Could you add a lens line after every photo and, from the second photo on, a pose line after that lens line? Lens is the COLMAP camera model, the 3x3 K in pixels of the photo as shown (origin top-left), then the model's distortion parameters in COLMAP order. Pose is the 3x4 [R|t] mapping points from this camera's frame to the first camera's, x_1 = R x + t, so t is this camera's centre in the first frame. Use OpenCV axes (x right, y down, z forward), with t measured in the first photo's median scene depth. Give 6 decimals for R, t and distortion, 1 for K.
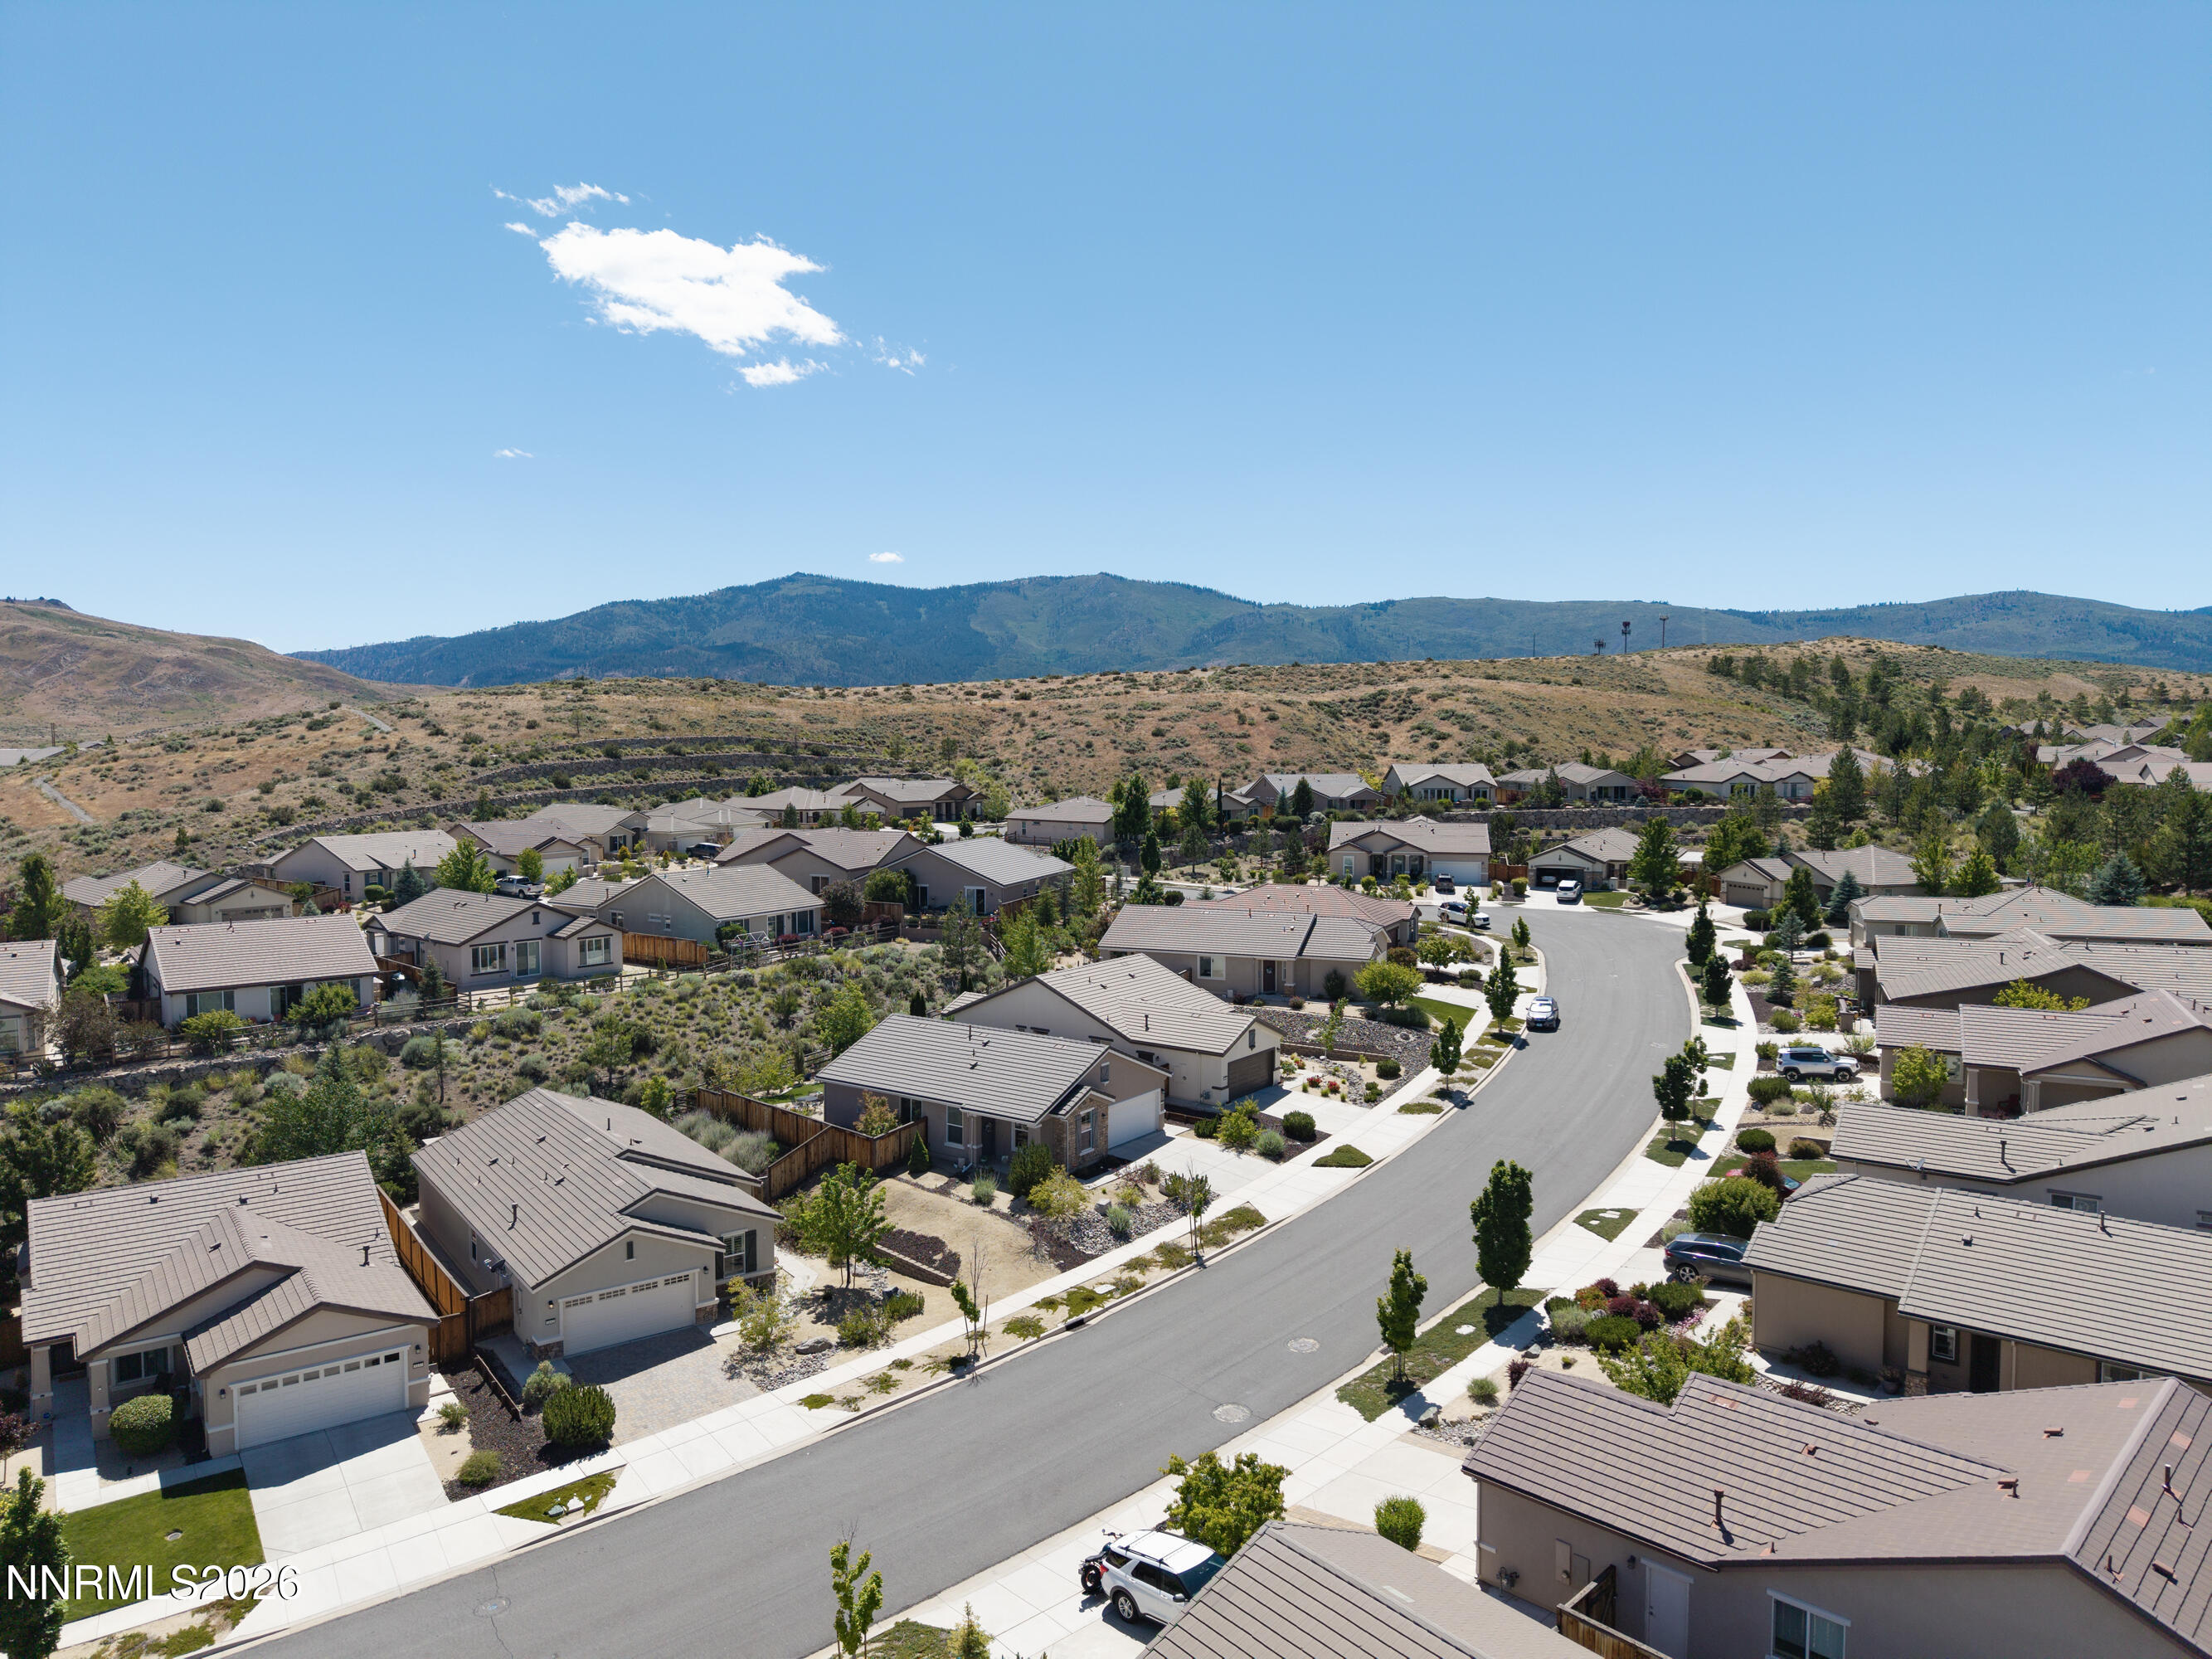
lens RADIAL K [[1490.0, 0, 1107.9], [0, 1490.0, 824.2], [0, 0, 1]] dist [0.024522, -0.020271]
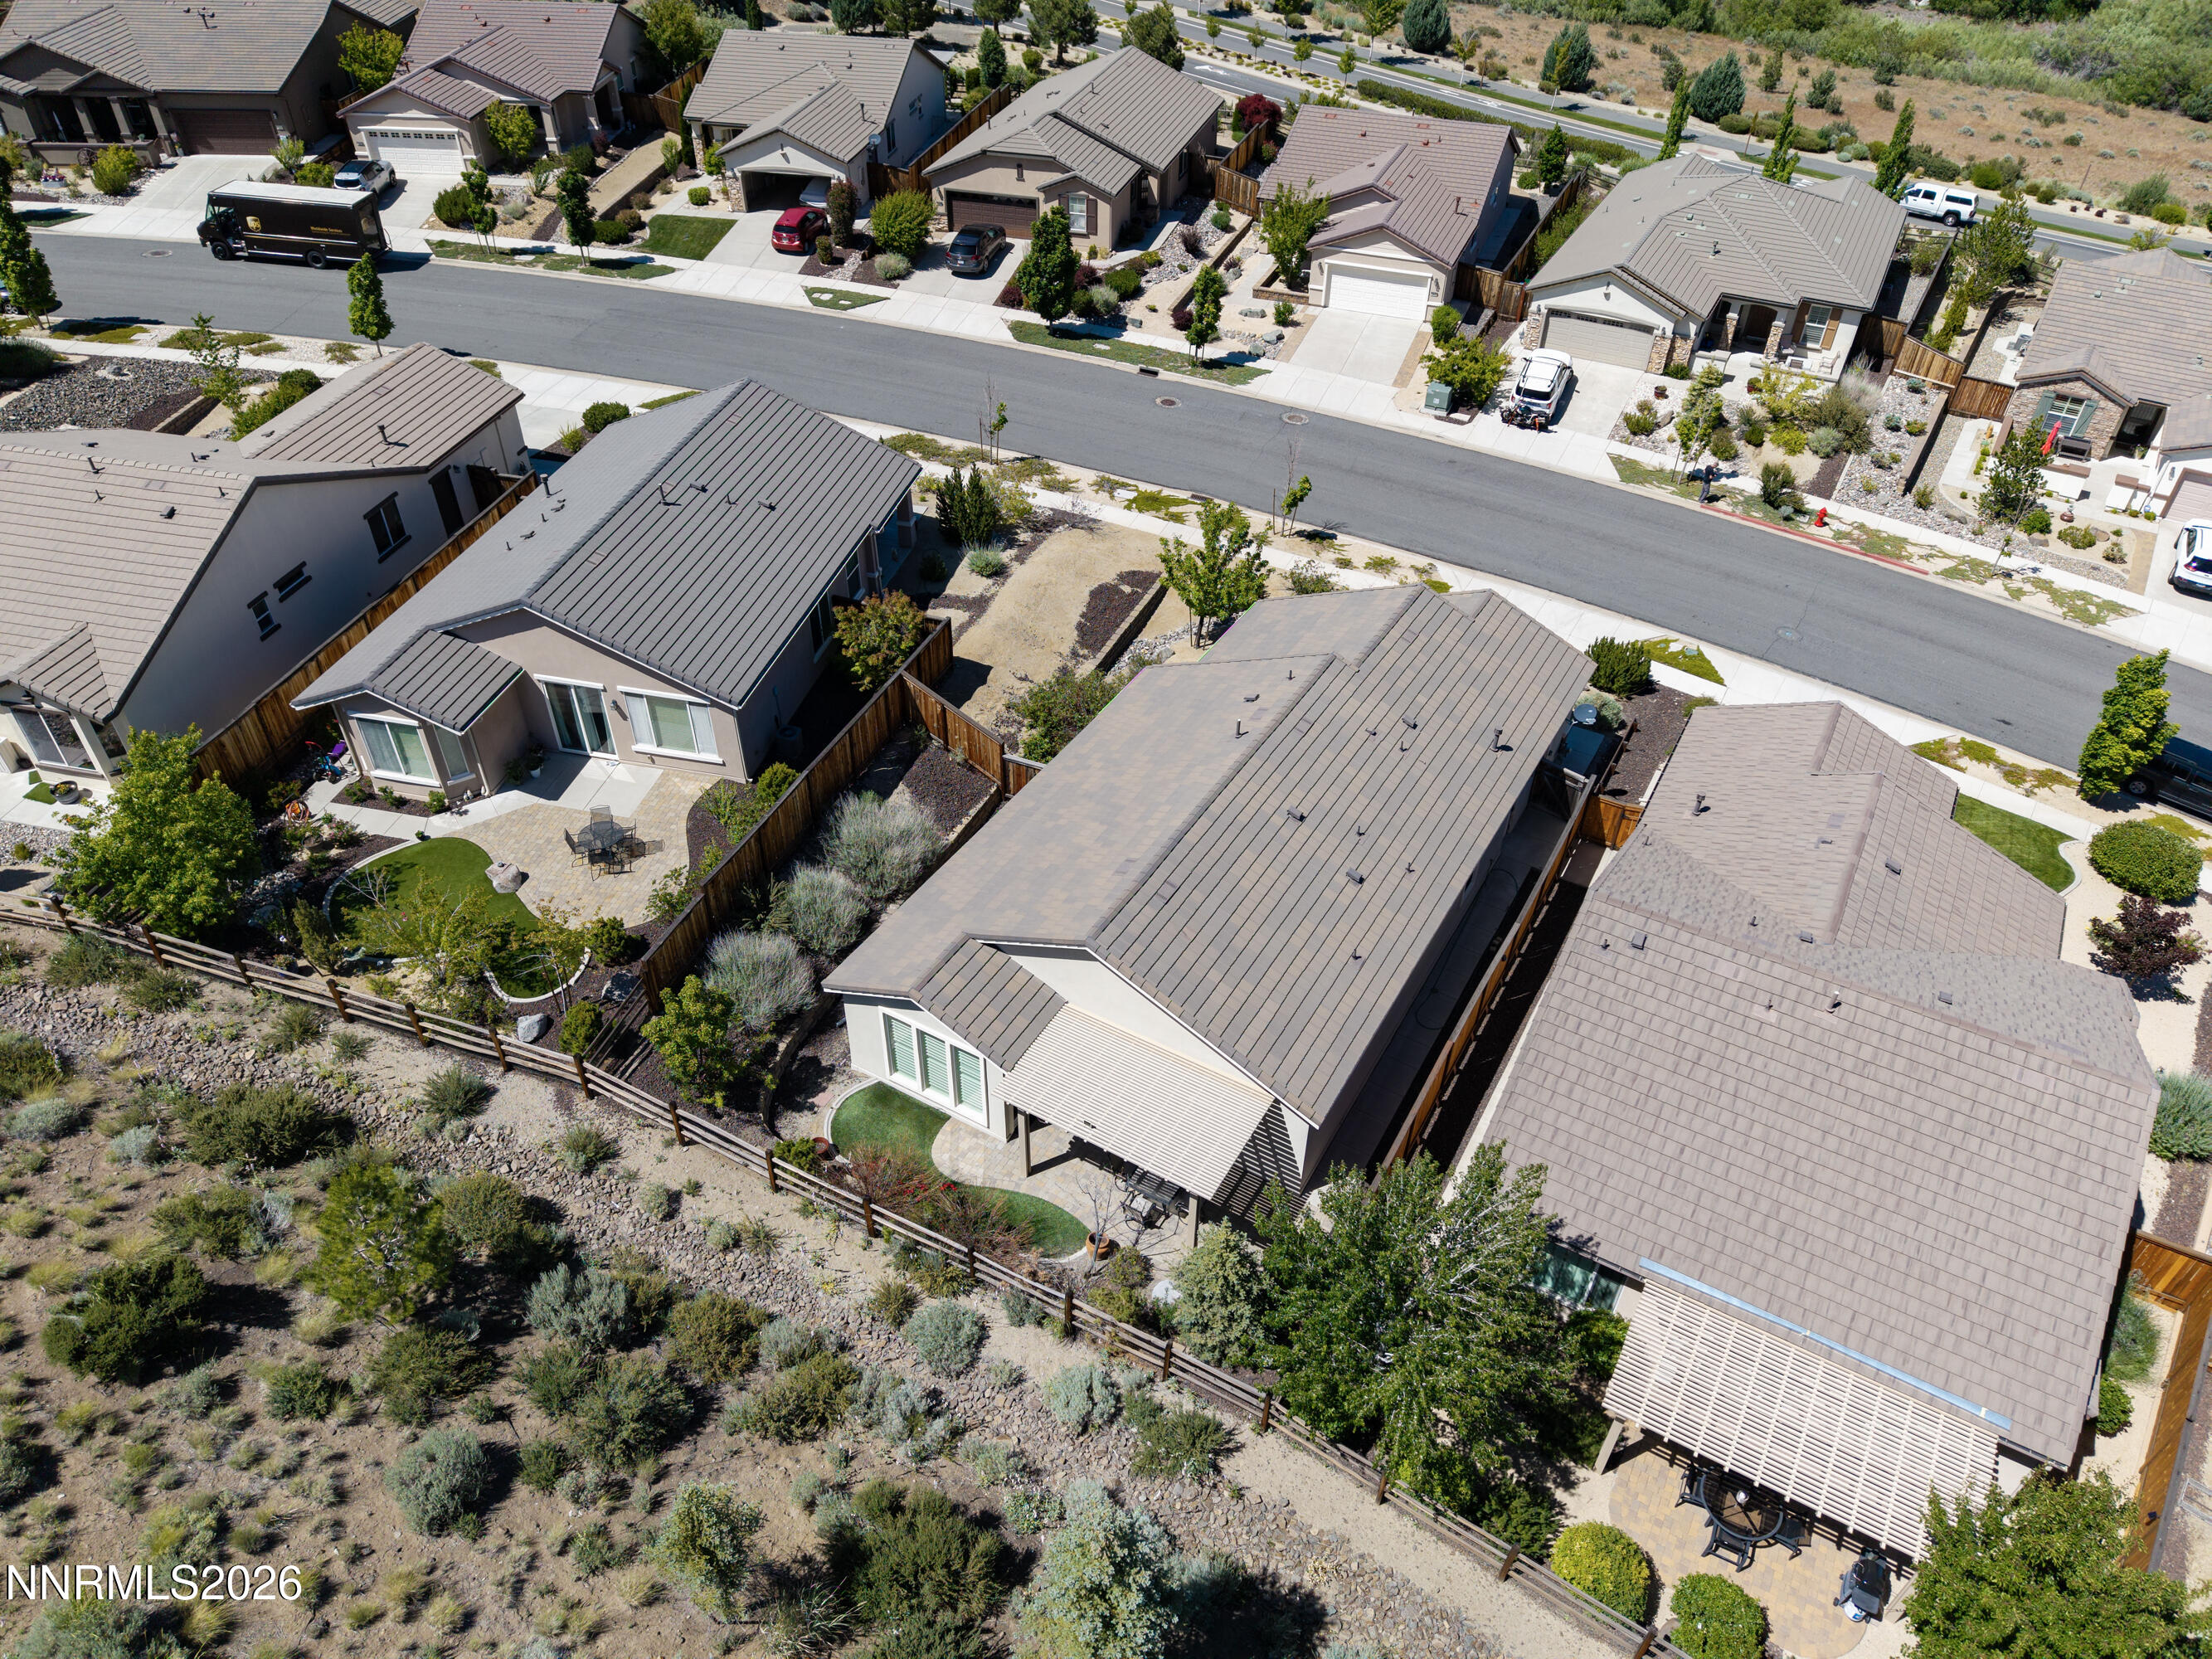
lens RADIAL K [[1490.0, 0, 1107.9], [0, 1490.0, 824.2], [0, 0, 1]] dist [0.024522, -0.020271]
pose [[-0.396799, -0.588253, 0.704634, -0.785076], [0.047851, 0.753354, 0.655872, -0.165073], [-0.916658, 0.293967, -0.270781, 1.278793]]
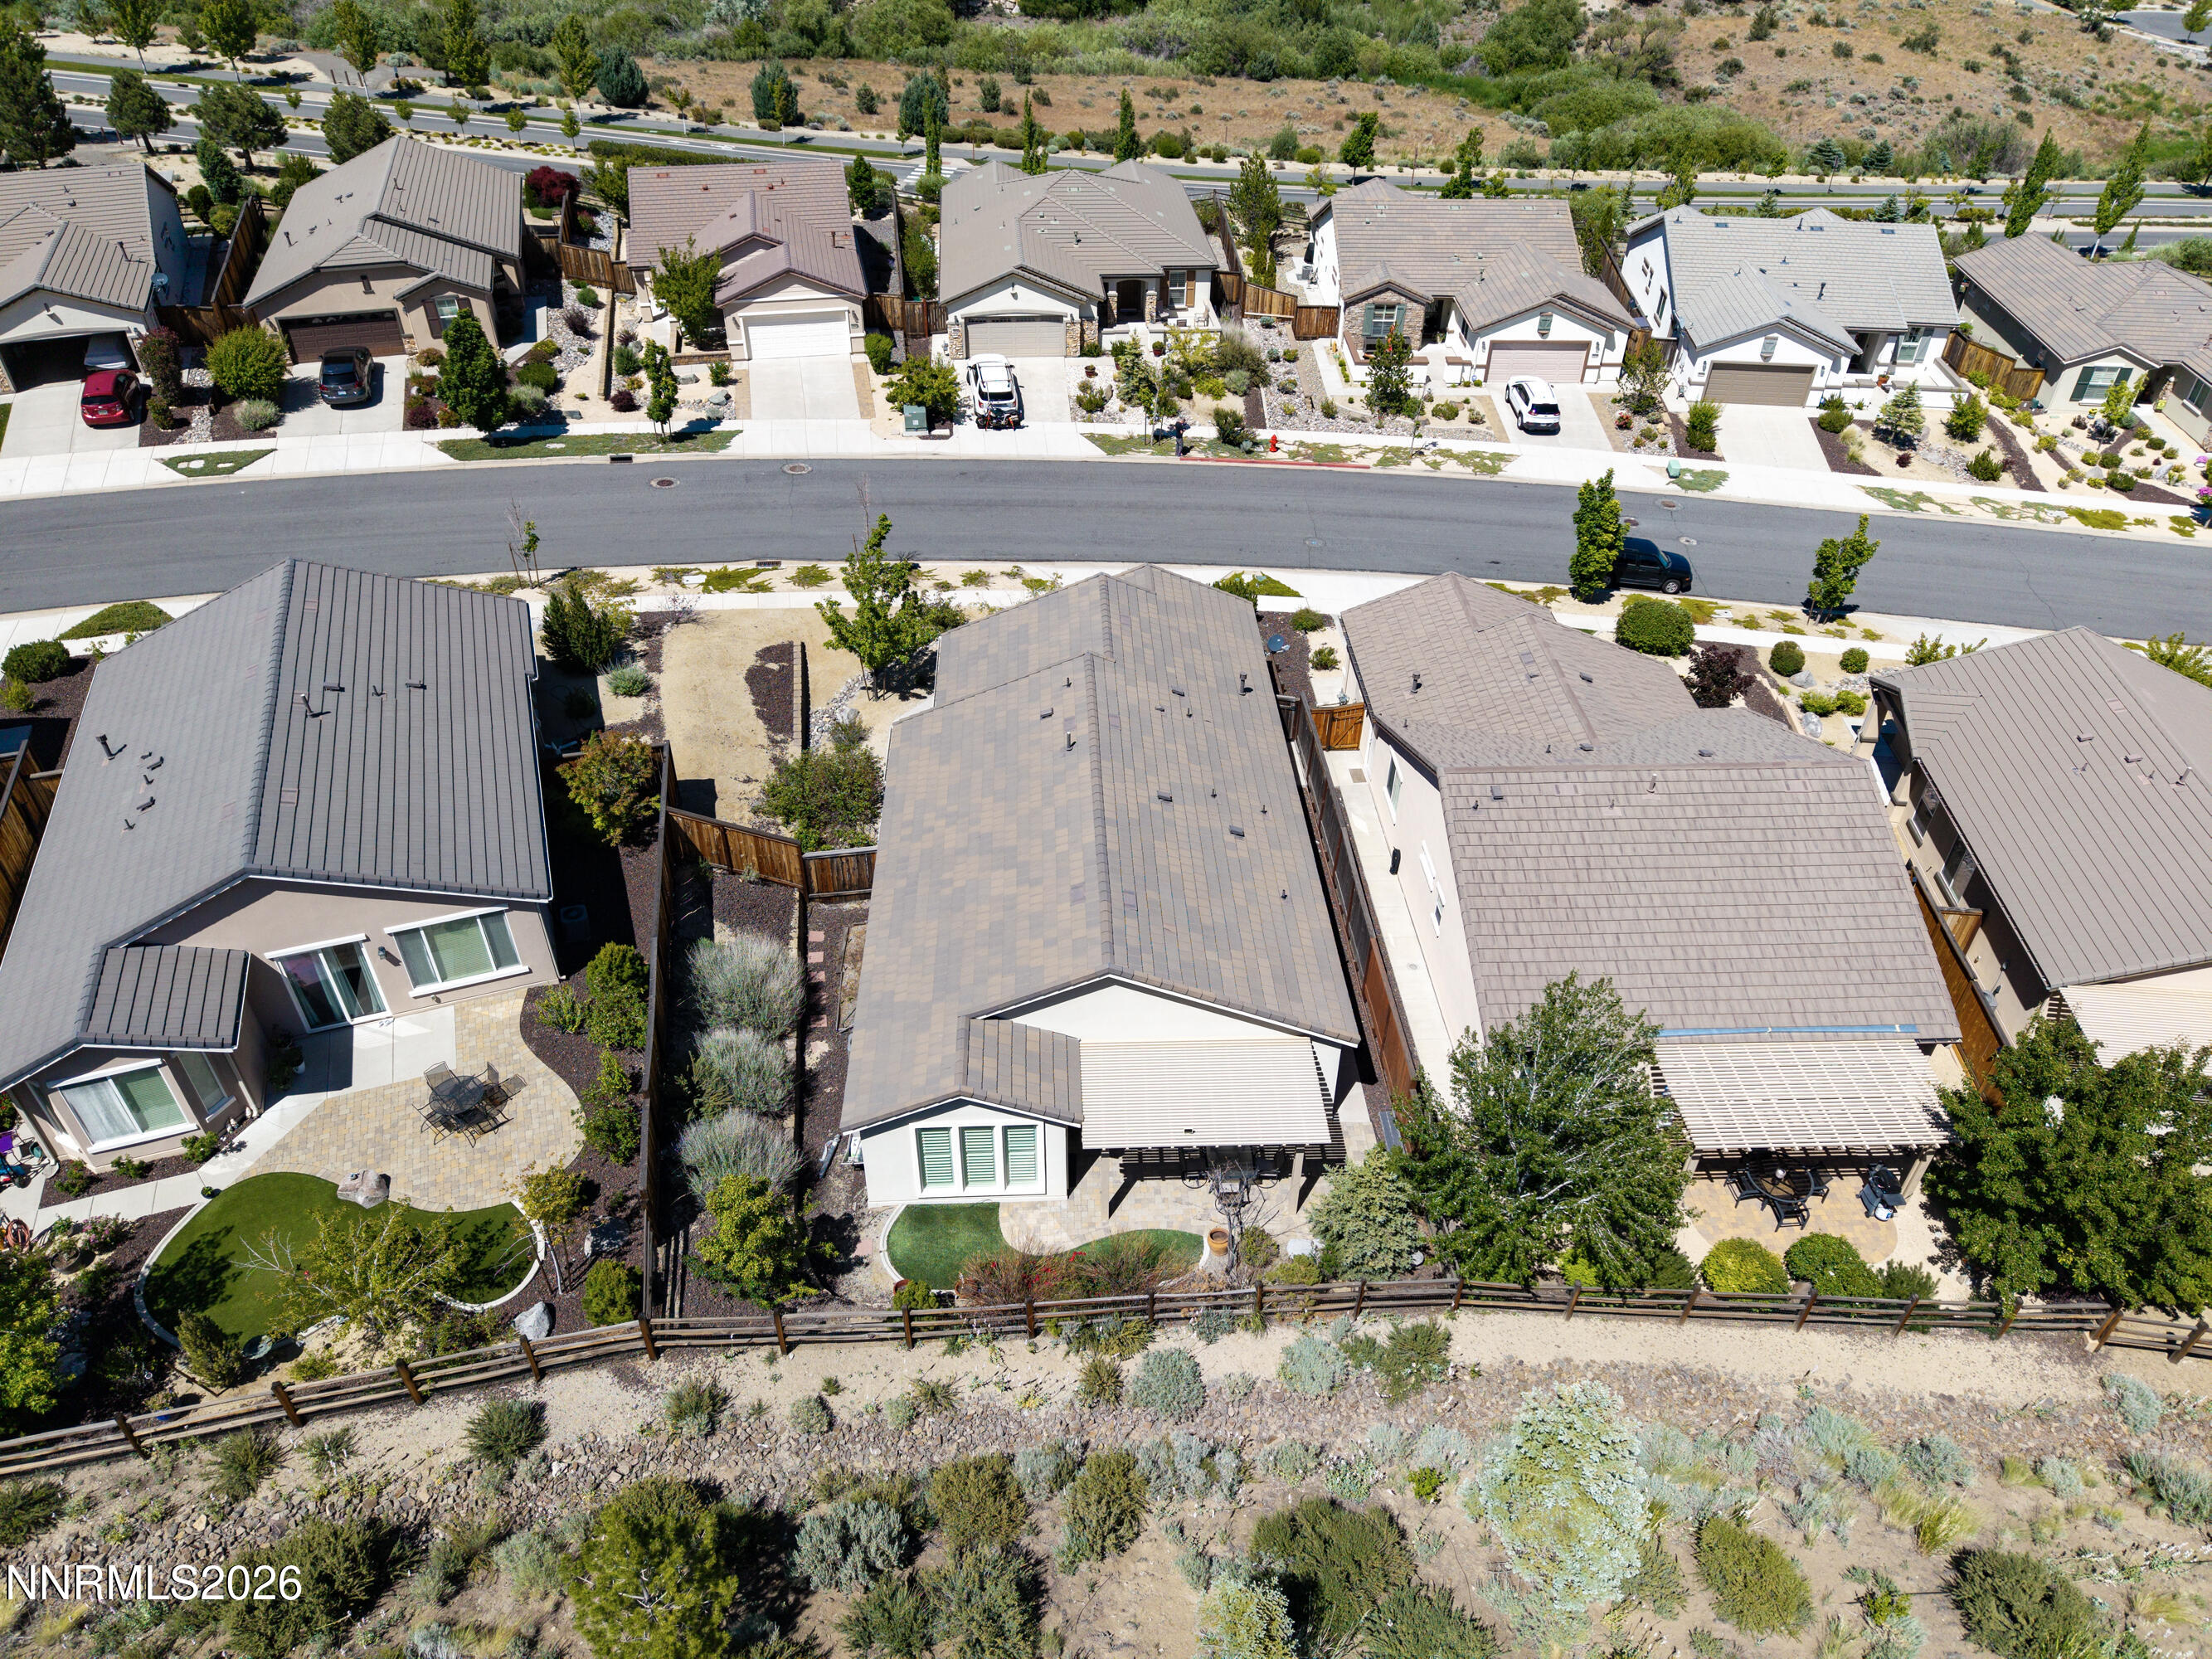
lens RADIAL K [[1490.0, 0, 1107.9], [0, 1490.0, 824.2], [0, 0, 1]] dist [0.024522, -0.020271]
pose [[-0.829952, -0.349524, 0.434755, -0.651929], [0.024968, 0.755305, 0.654897, -0.175917], [-0.557275, 0.554389, -0.618140, 1.451161]]
